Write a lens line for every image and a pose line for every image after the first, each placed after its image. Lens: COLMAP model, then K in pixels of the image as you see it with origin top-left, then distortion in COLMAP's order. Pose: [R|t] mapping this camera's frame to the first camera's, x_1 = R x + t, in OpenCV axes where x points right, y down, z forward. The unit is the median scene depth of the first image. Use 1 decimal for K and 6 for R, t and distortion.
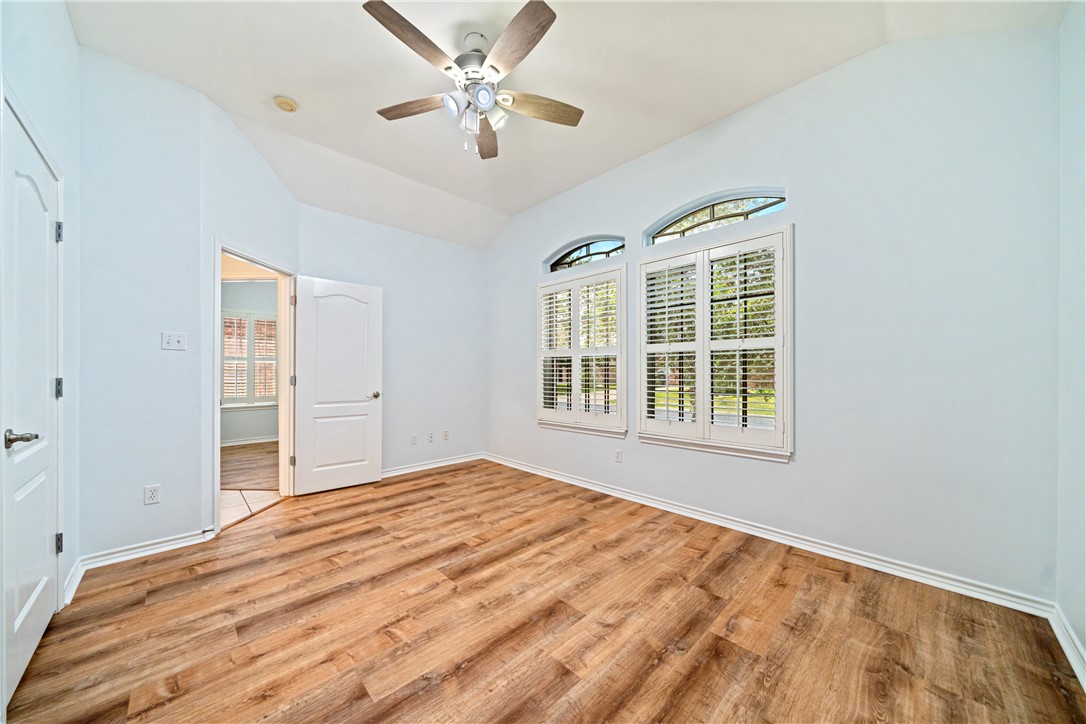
lens RADIAL K [[379.4, 0, 537.8], [0, 379.4, 369.2], [0, 0, 1]] dist [-0.000312, -0.000063]
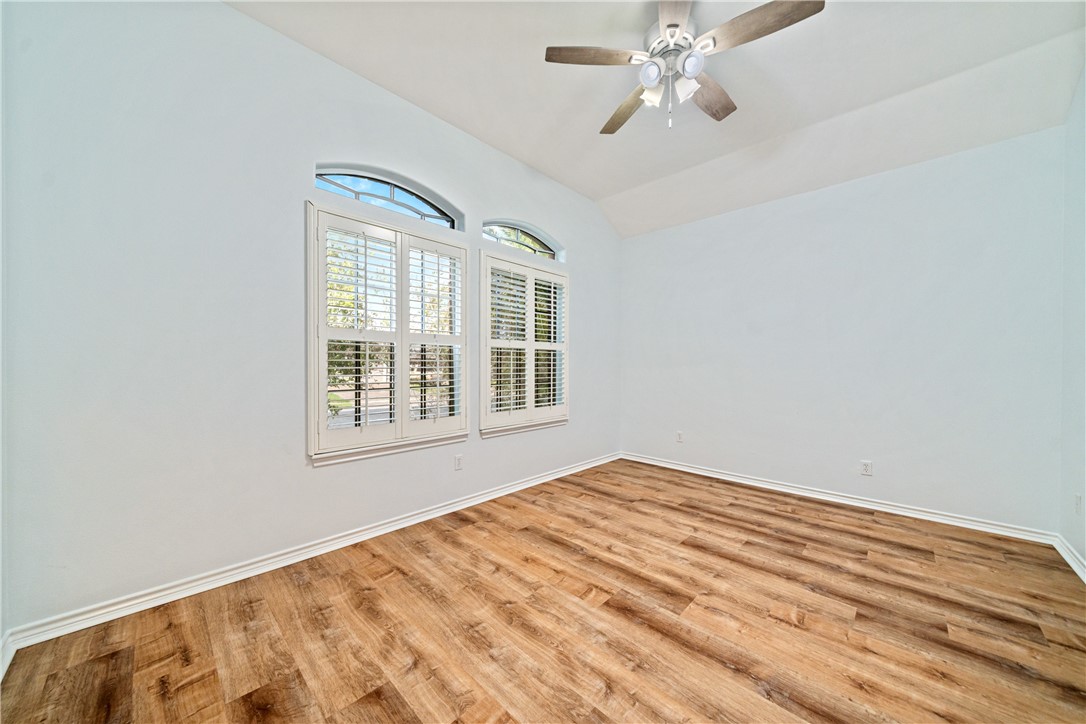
lens RADIAL K [[379.4, 0, 547.6], [0, 379.4, 368.6], [0, 0, 1]] dist [-0.000312, -0.000063]
pose [[-0.056300, -0.008817, 0.998375, -0.881012], [-0.014693, 0.999860, 0.008002, 0.003714], [-0.998306, -0.014219, -0.056422, 1.120125]]
